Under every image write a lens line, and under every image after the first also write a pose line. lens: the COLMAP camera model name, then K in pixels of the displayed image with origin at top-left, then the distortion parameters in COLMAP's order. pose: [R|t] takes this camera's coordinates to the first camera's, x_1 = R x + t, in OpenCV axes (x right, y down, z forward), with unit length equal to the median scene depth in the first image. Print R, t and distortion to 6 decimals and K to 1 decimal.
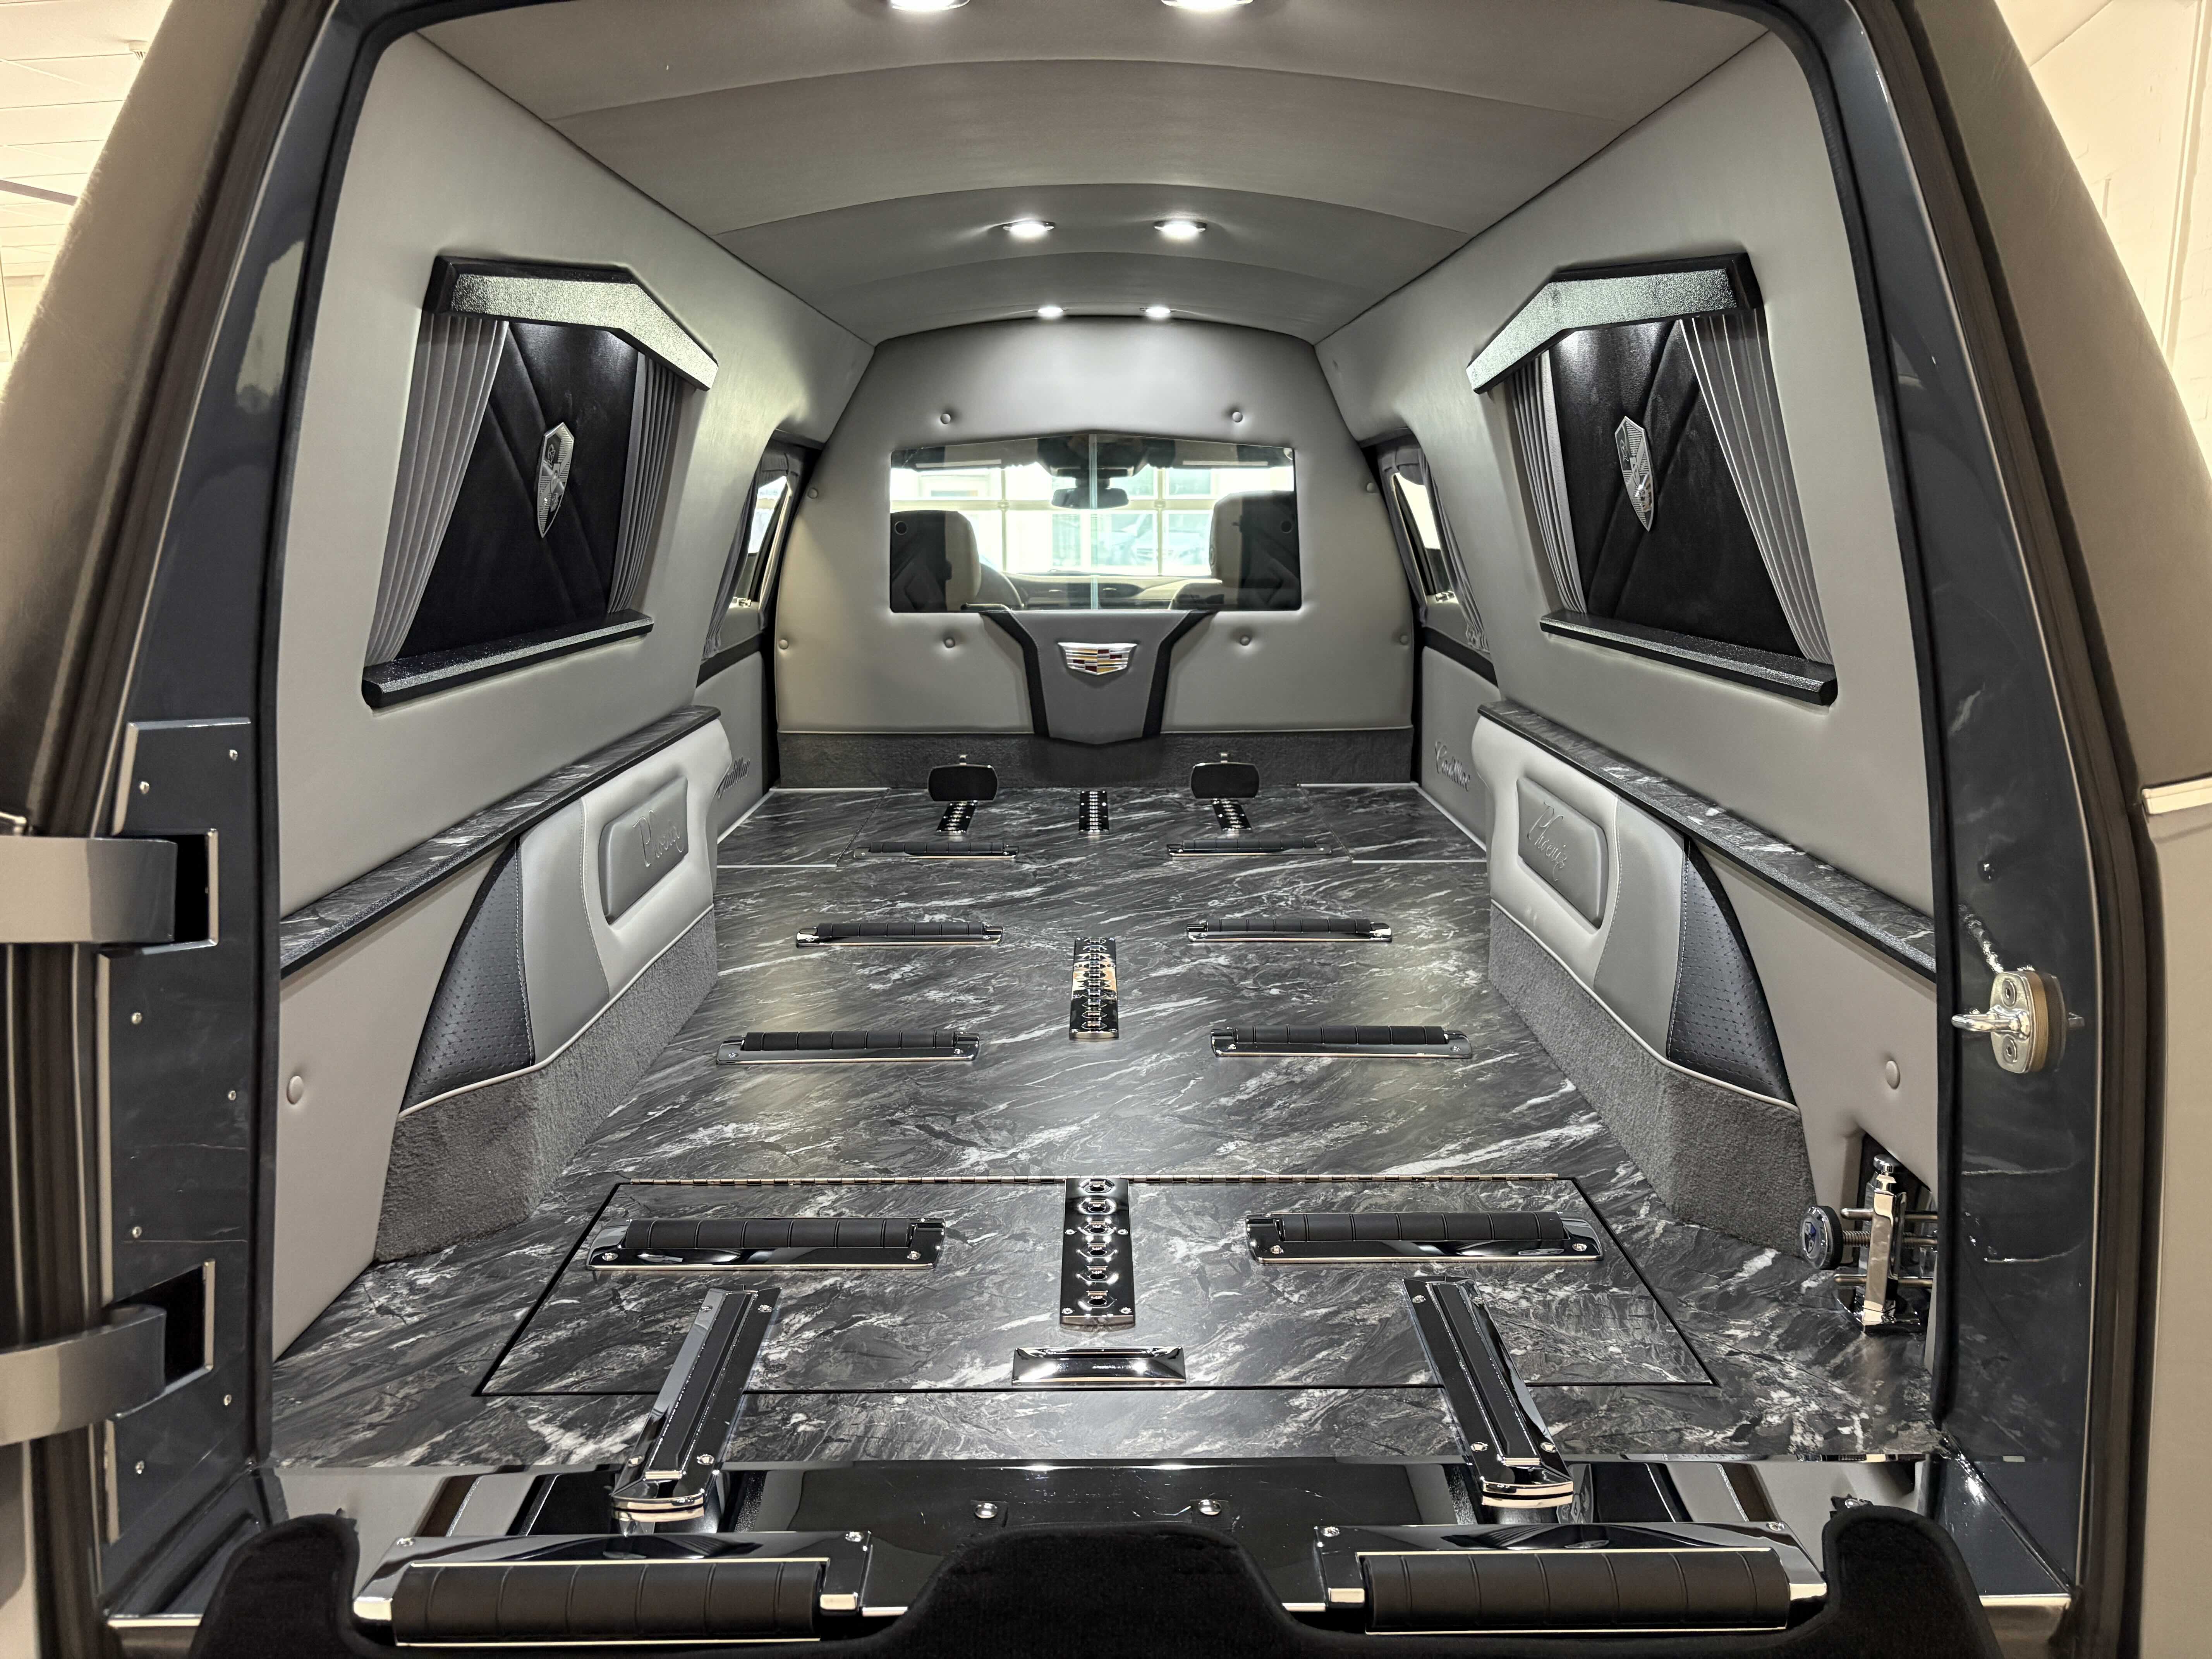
lens RADIAL K [[1670.6, 0, 1103.8], [0, 1670.6, 844.1], [0, 0, 1]] dist [0.064023, -0.043684]
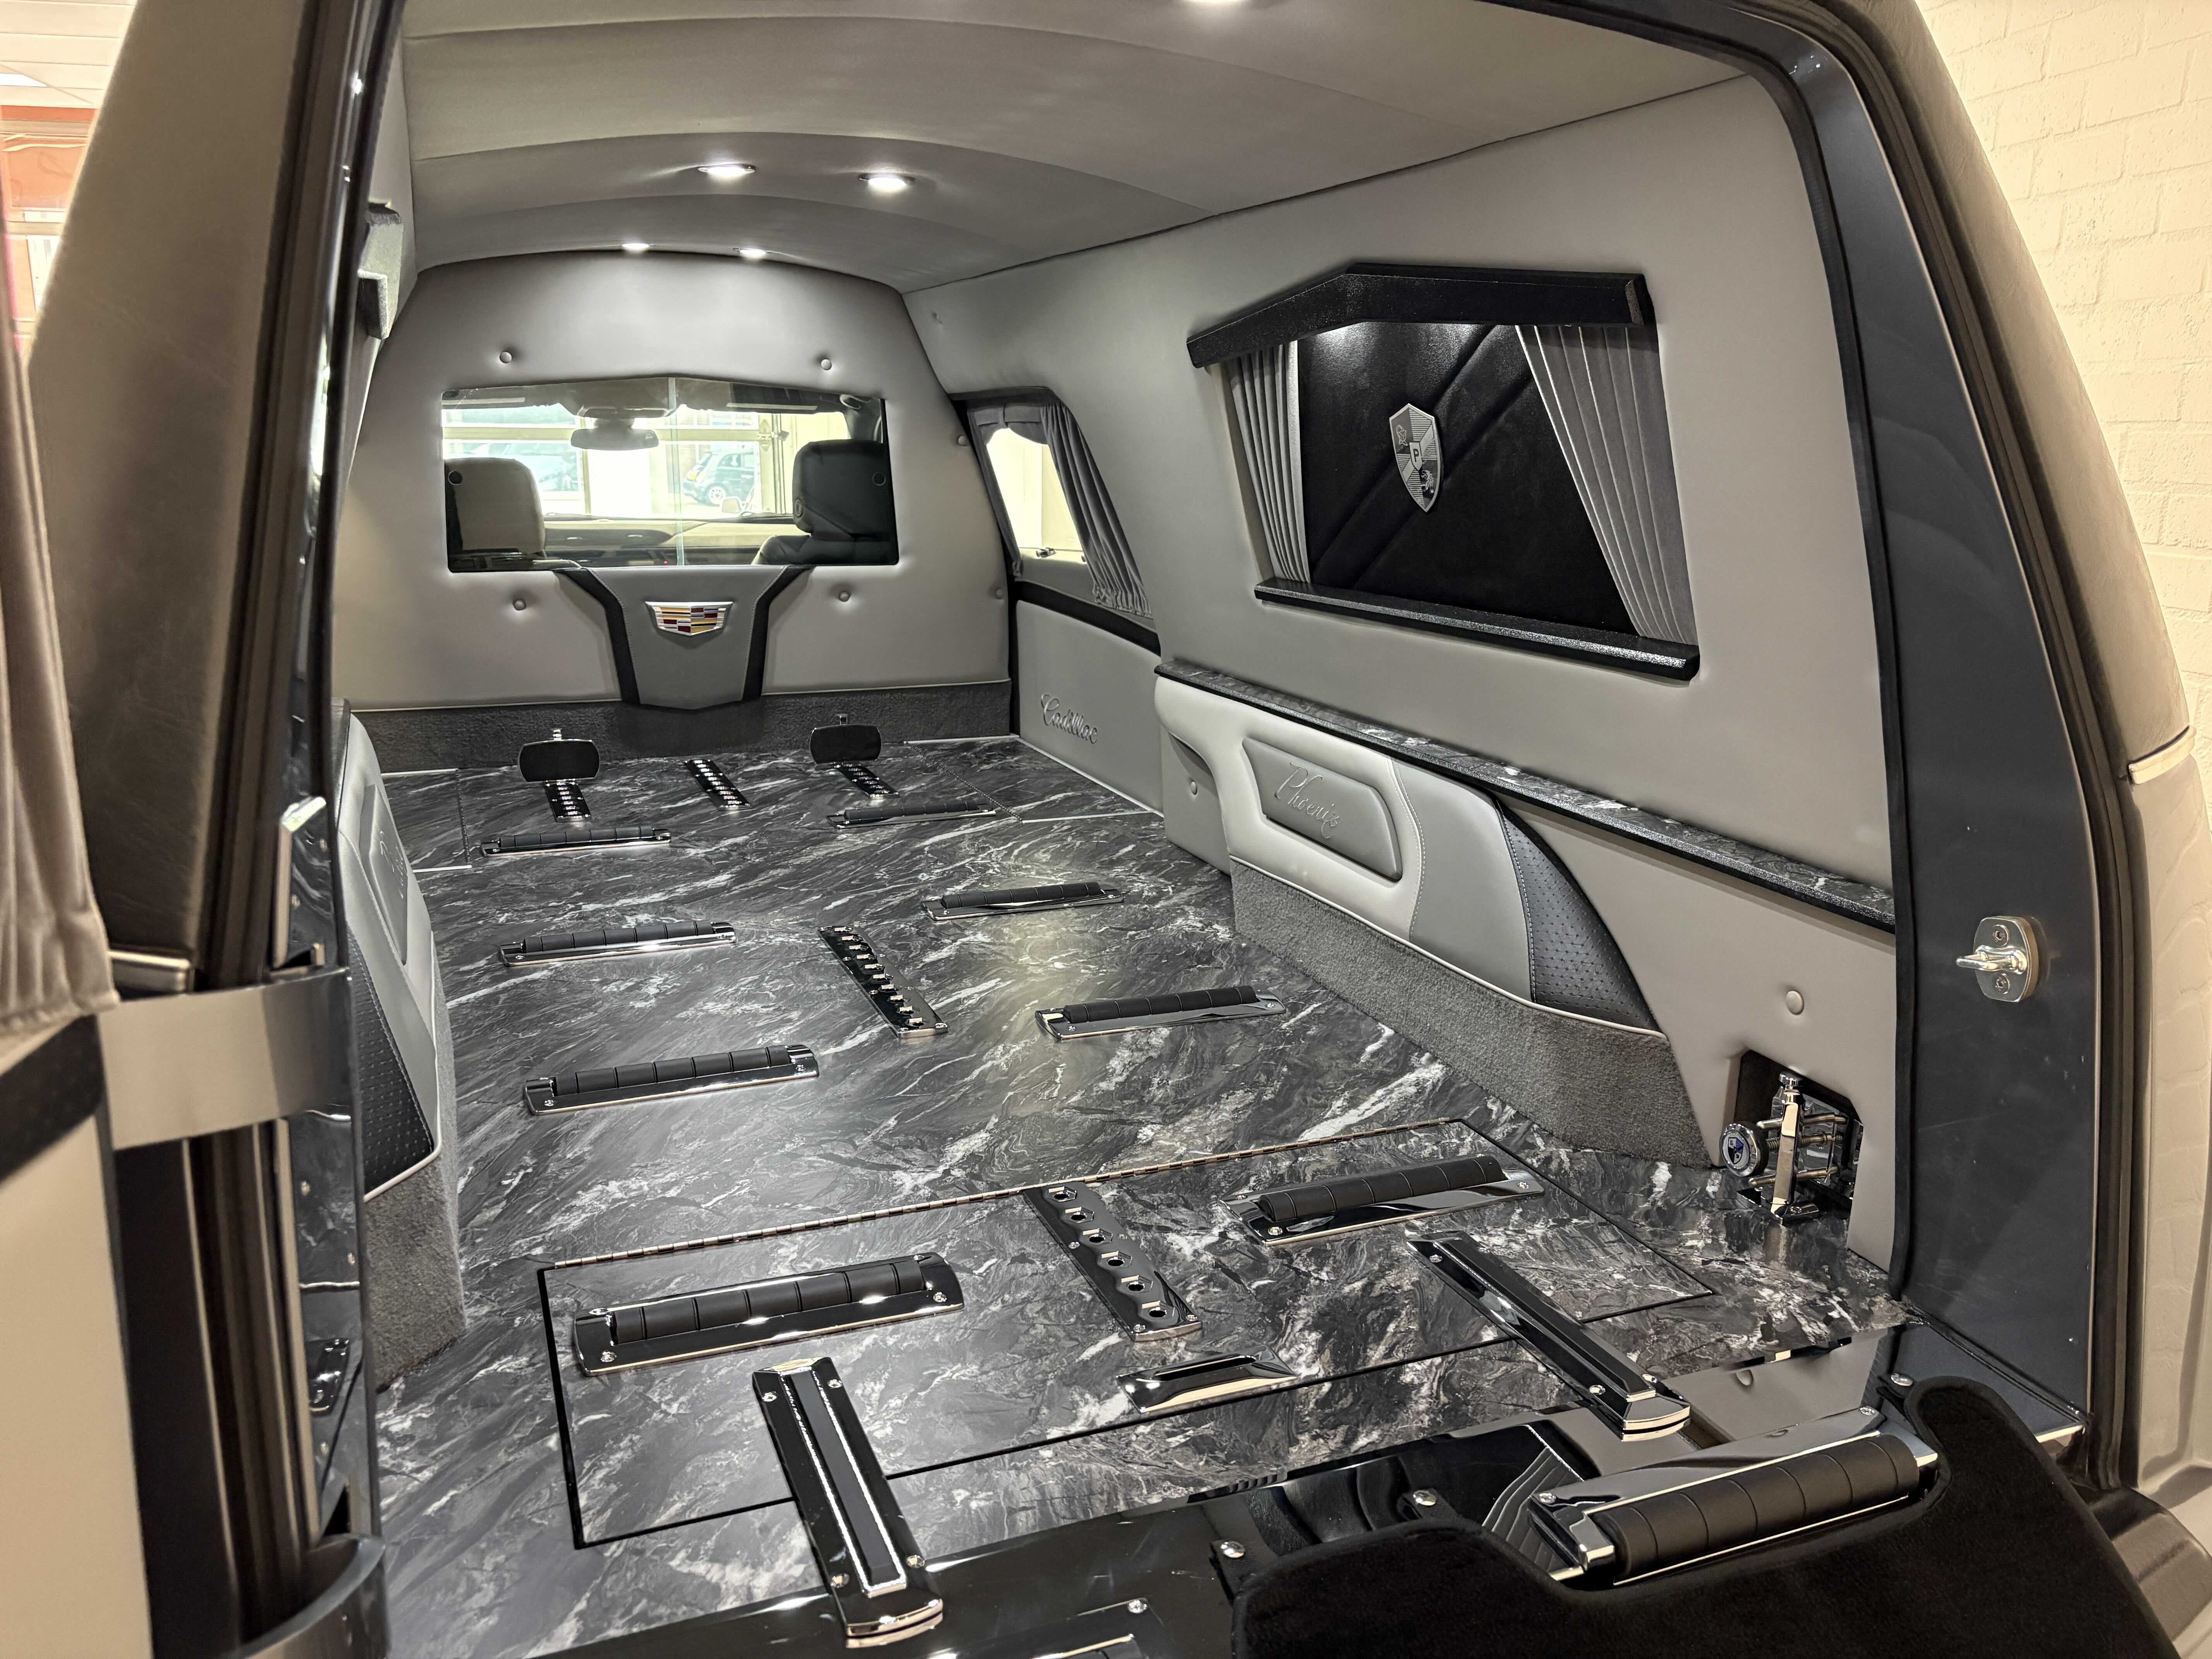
lens RADIAL K [[1670.6, 0, 1100.0], [0, 1670.6, 841.9], [0, 0, 1]] dist [0.064023, -0.043684]
pose [[0.931169, -0.073719, 0.357057, -0.298986], [0.058812, 0.996890, 0.052445, -0.048662], [-0.359813, -0.027836, 0.932609, 0.073986]]
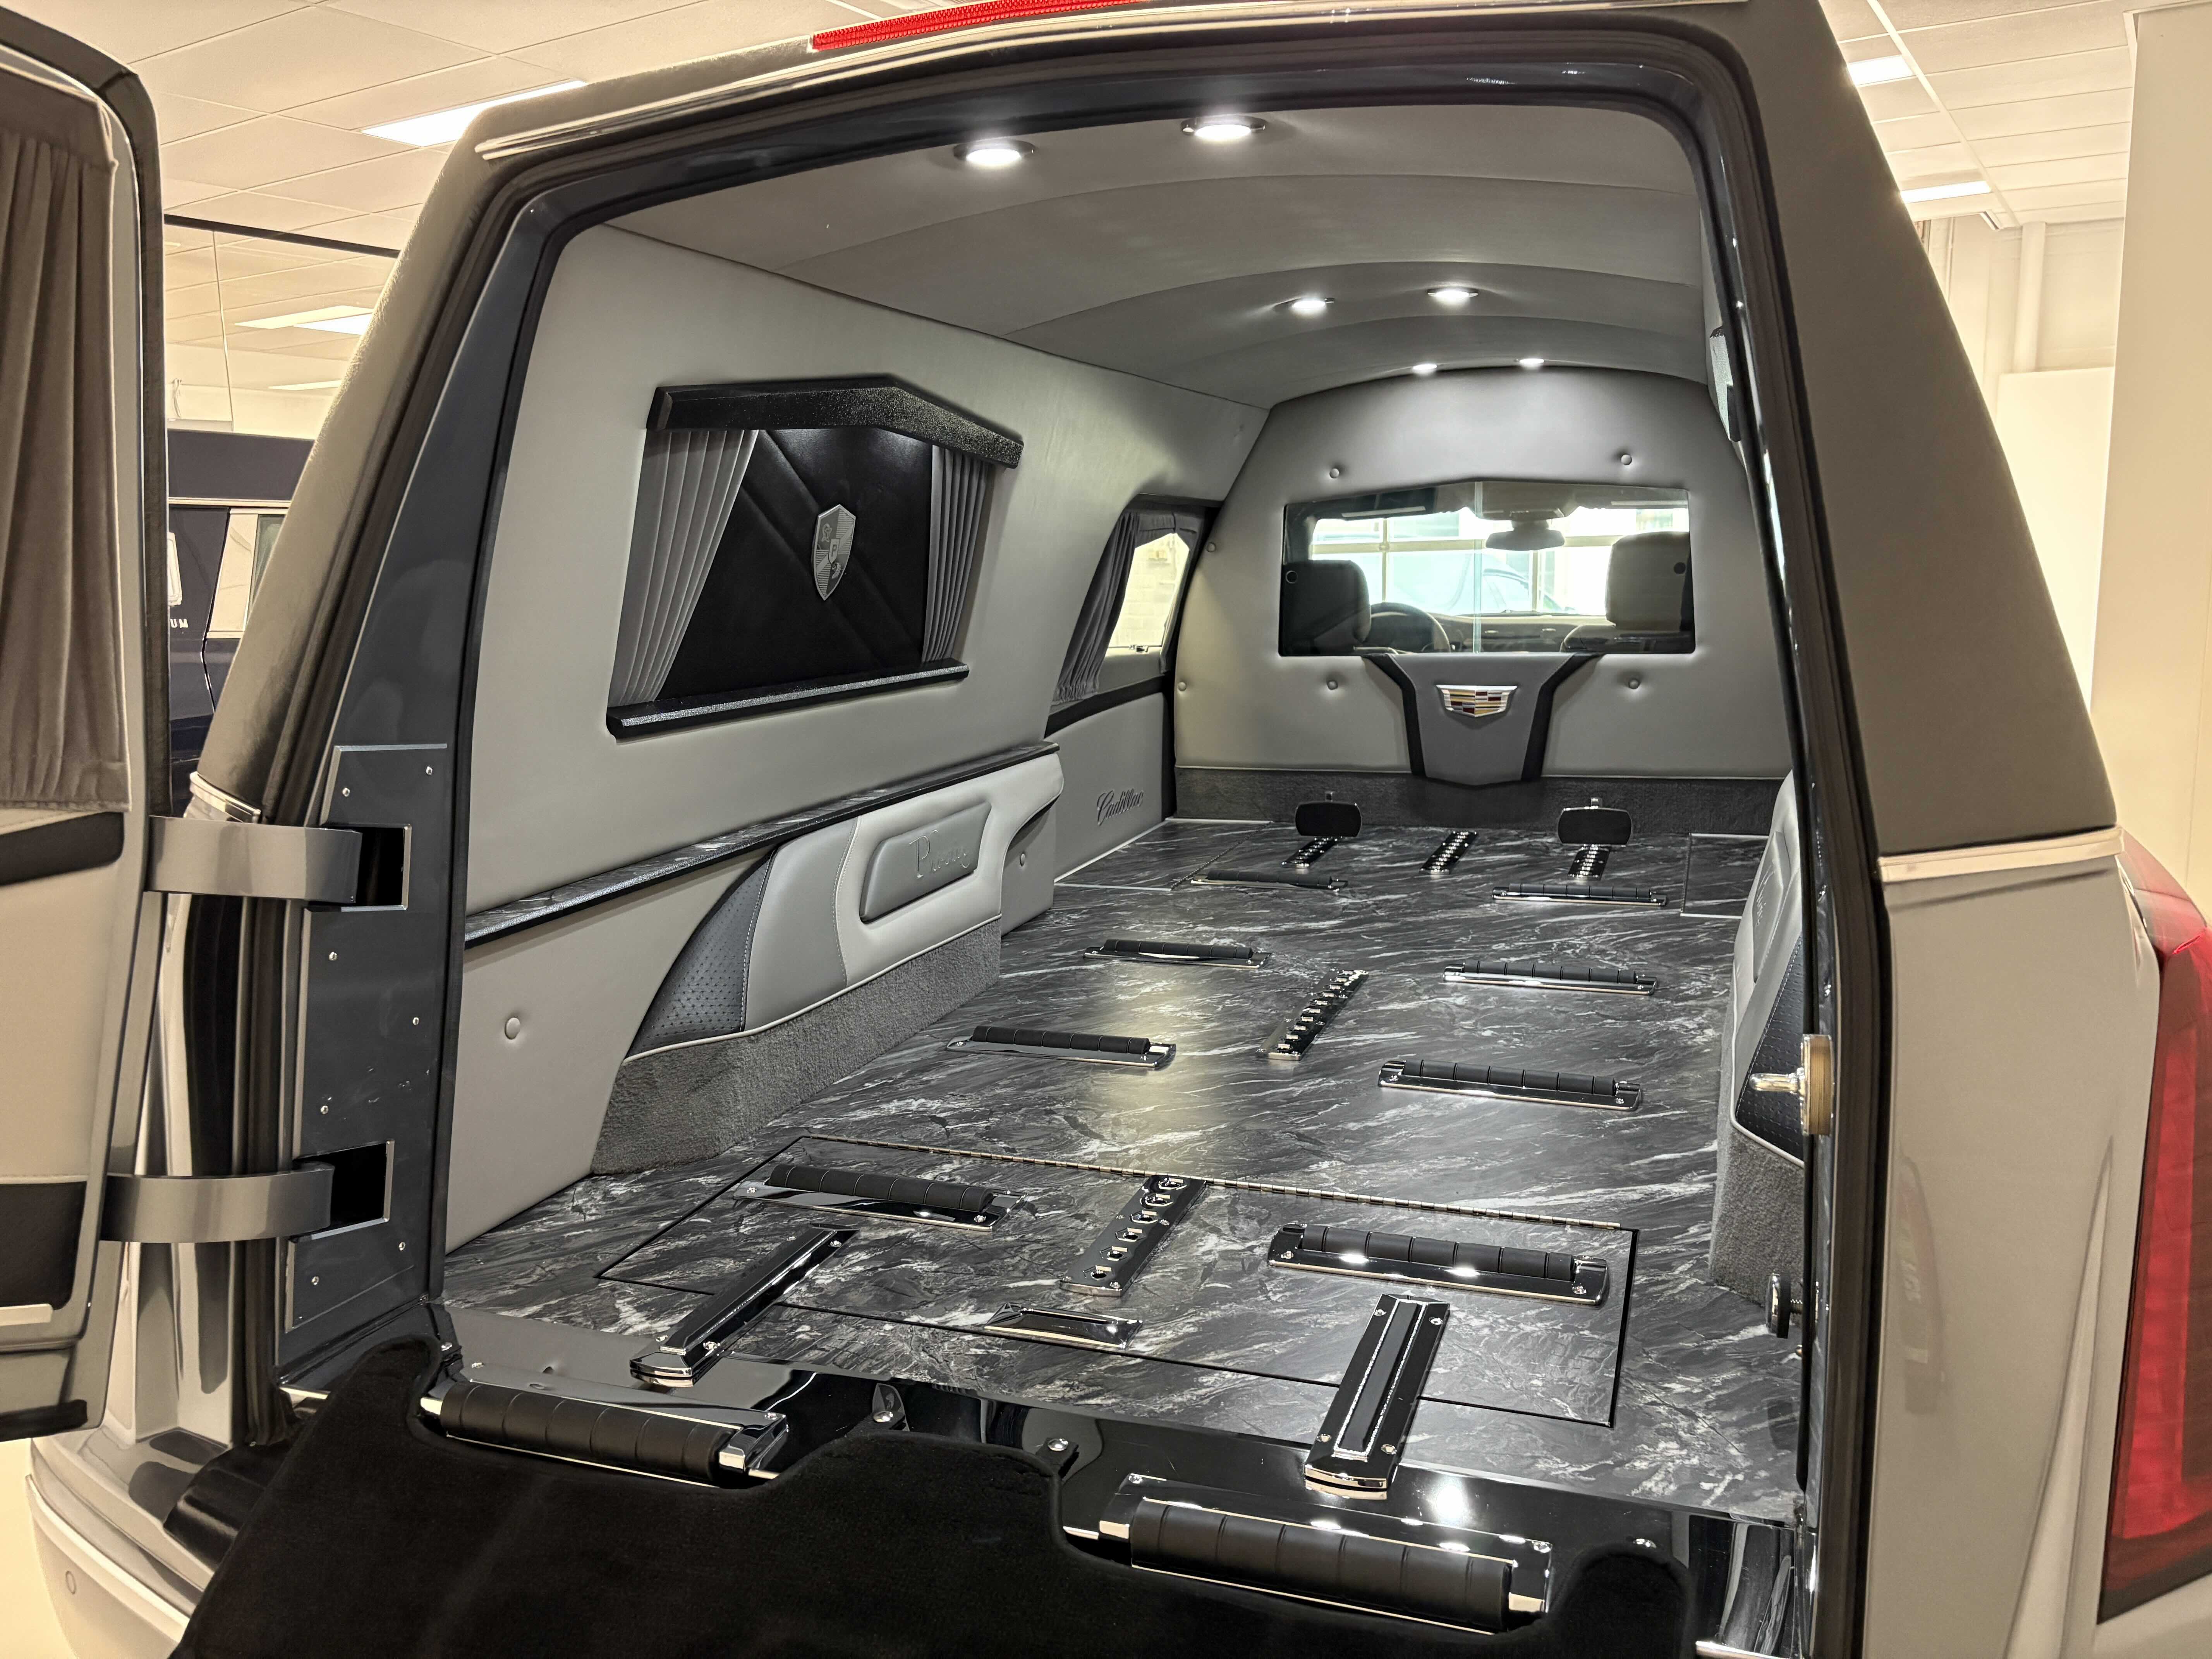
lens RADIAL K [[1670.6, 0, 1108.7], [0, 1670.6, 824.9], [0, 0, 1]] dist [0.064023, -0.043684]
pose [[0.938454, 0.038731, -0.343226, 0.305222], [-0.049923, 0.998469, -0.023830, -0.002696], [0.341778, 0.039498, 0.938950, -0.055665]]
